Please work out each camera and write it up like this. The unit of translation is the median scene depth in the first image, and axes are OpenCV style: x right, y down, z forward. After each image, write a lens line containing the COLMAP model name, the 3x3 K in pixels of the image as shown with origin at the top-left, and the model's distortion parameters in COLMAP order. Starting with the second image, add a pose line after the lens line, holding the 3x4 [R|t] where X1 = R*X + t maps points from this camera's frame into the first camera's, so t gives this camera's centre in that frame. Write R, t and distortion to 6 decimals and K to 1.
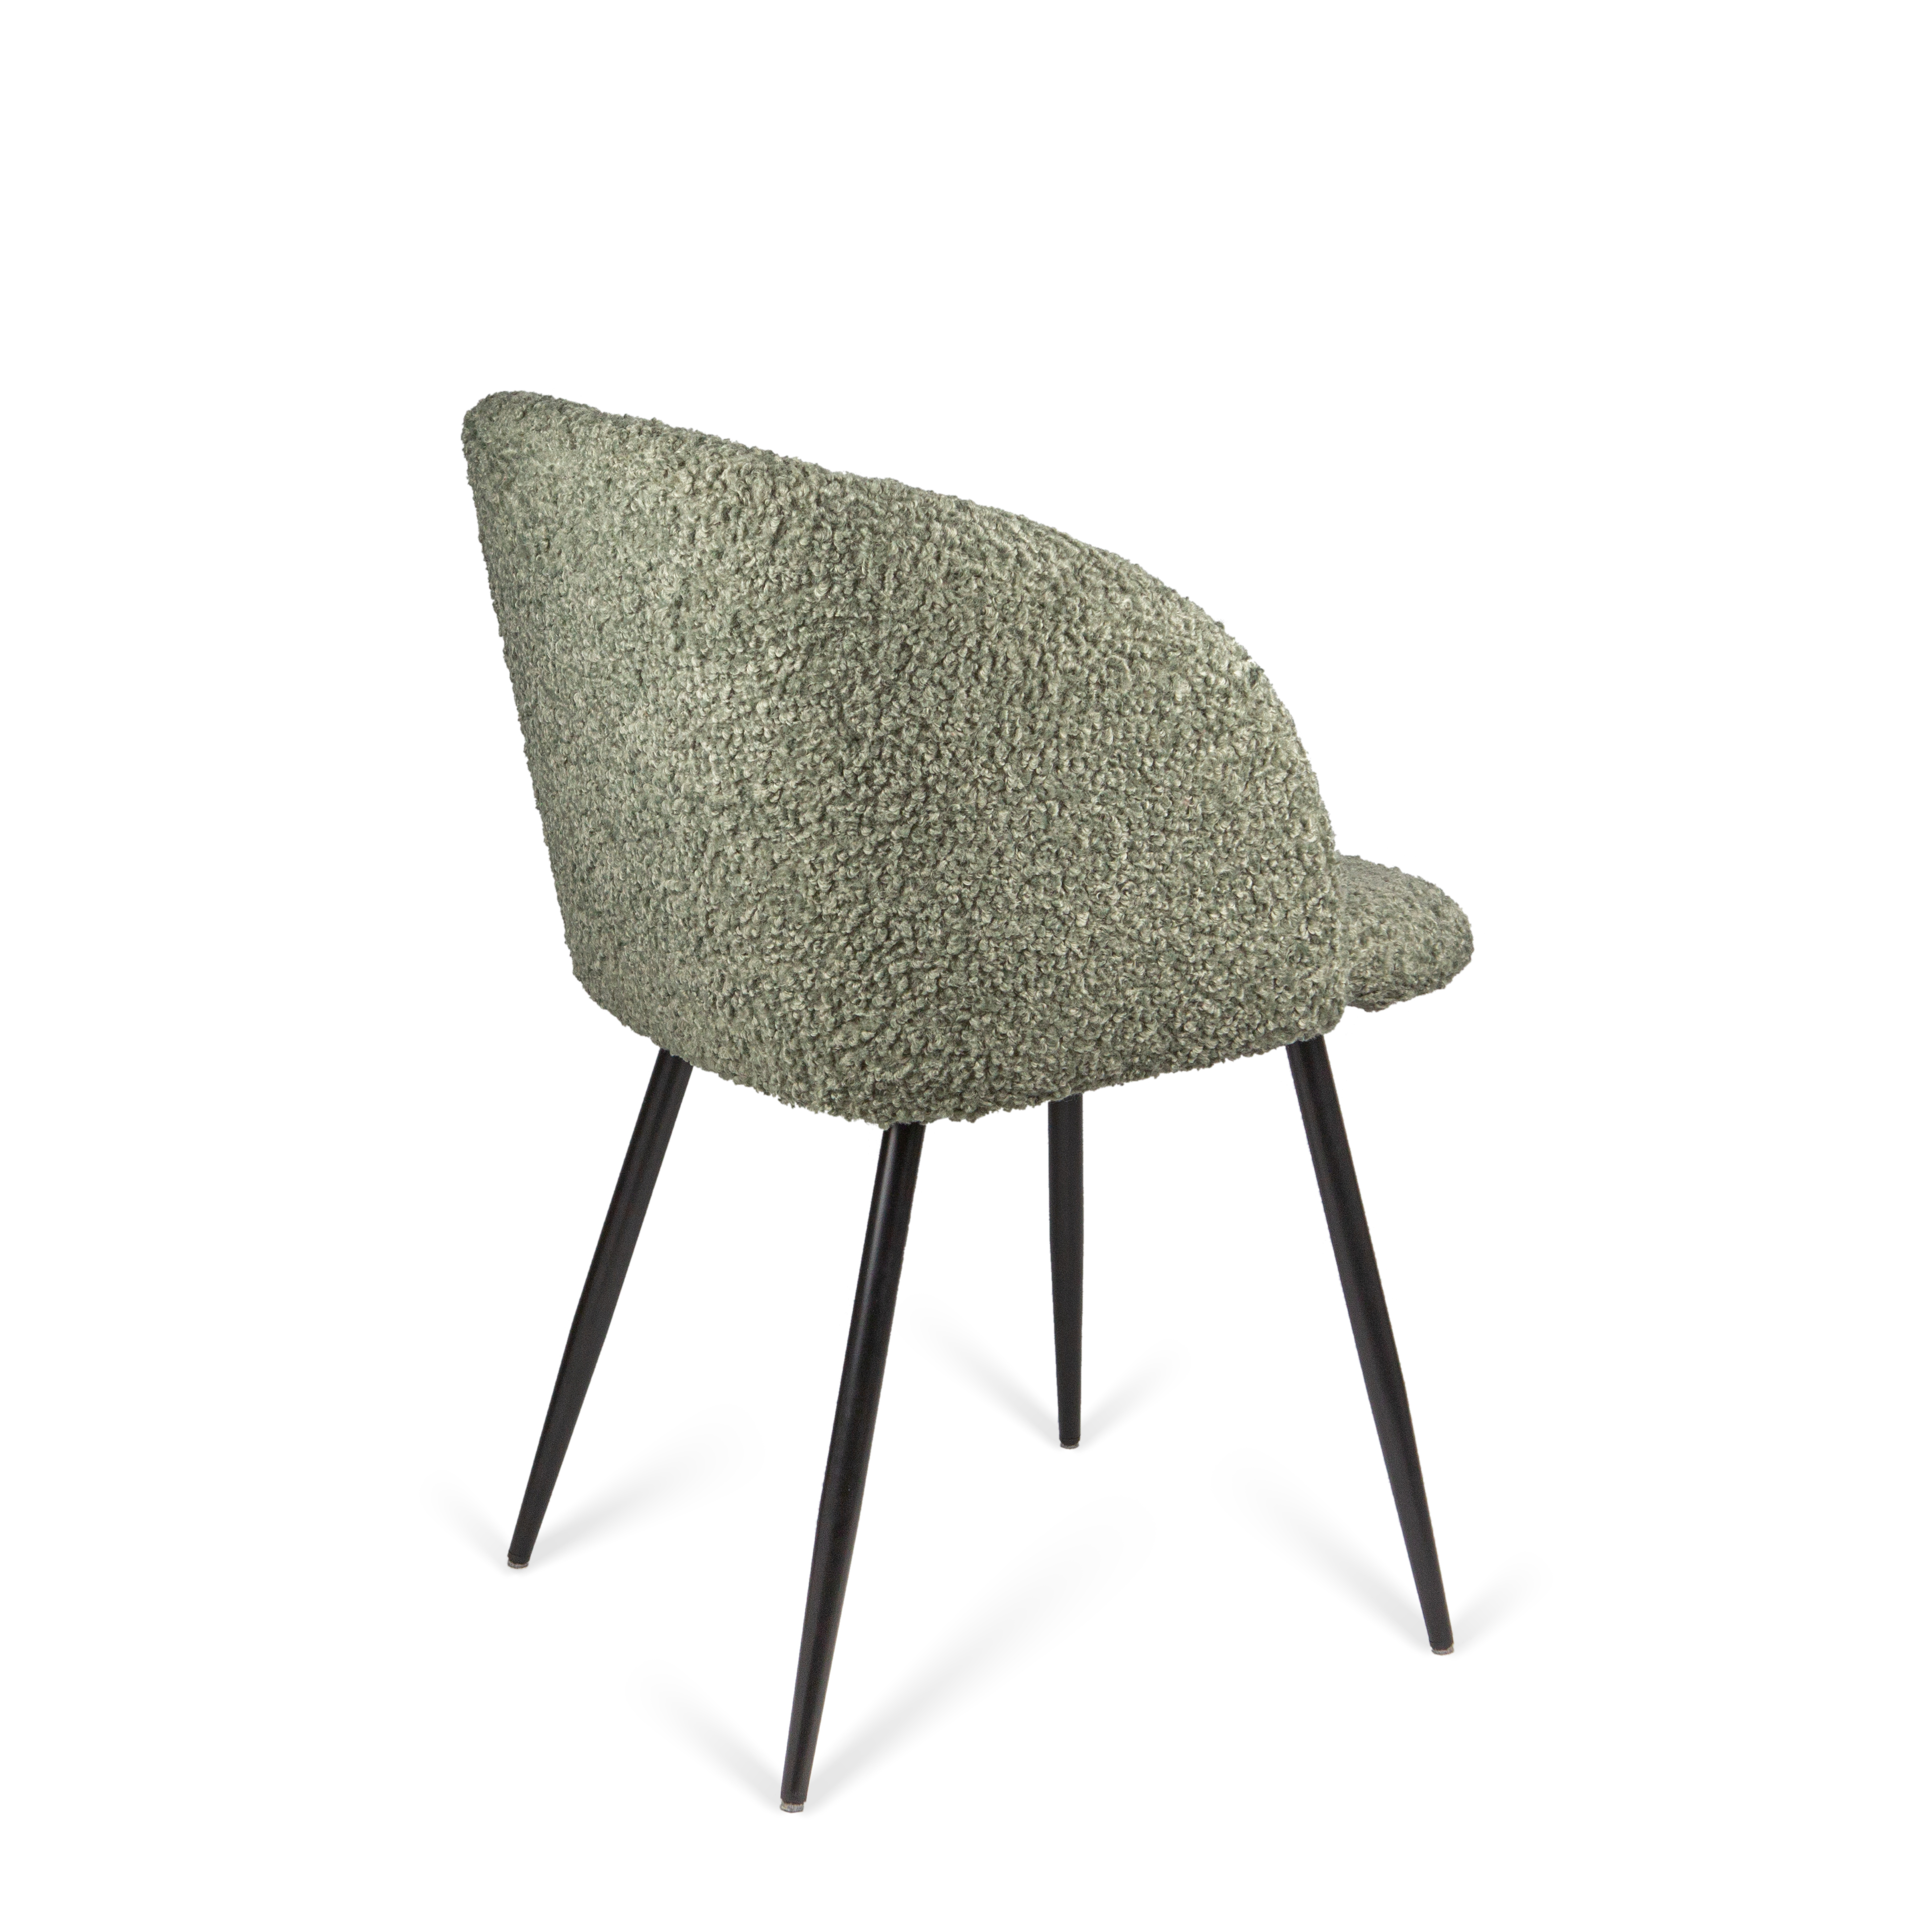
lens RADIAL K [[3564.6, 0, 966.0], [0, 3564.6, 966.0], [0, 0, 1]] dist [-0.027041, -0.018989]
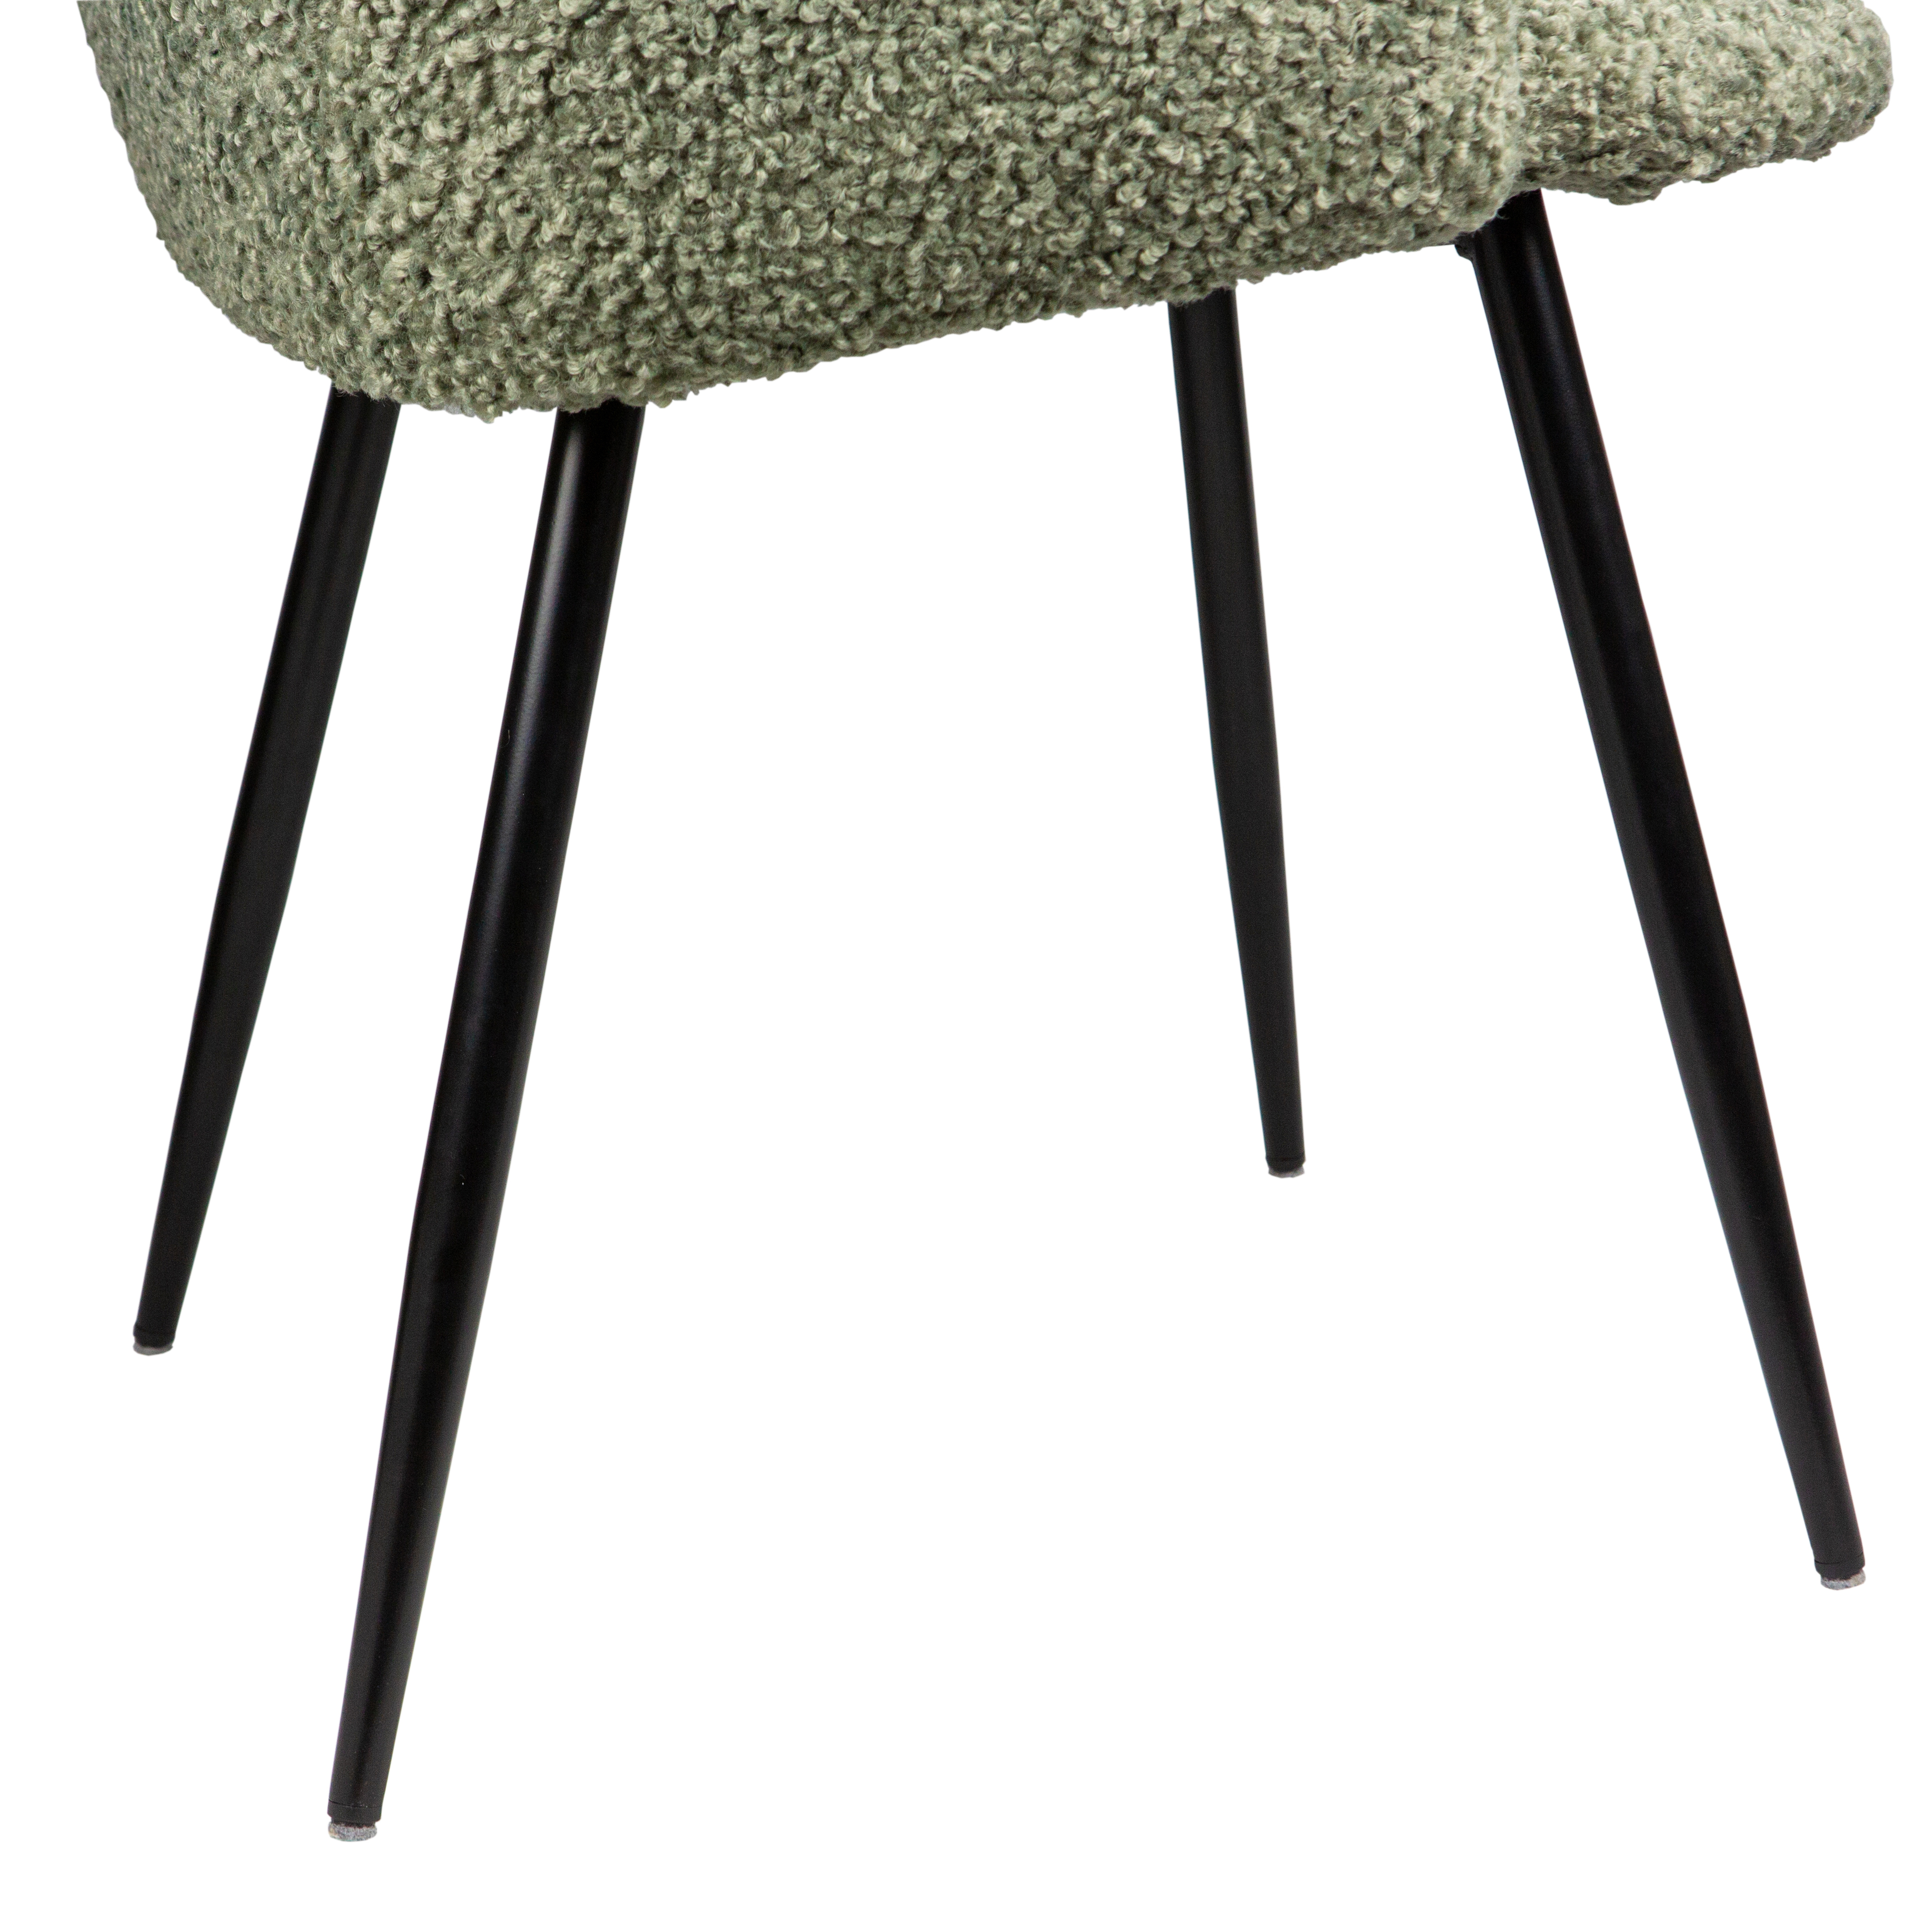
lens RADIAL K [[4909.1, 0, 966.0], [0, 4909.1, 966.0], [0, 0, 1]] dist [-0.009521, 0.546932]
pose [[0.980167, 0.021180, -0.197037, 0.170995], [-0.007176, 0.997414, 0.071518, 0.071929], [0.198042, -0.068686, 0.977784, 0.379559]]
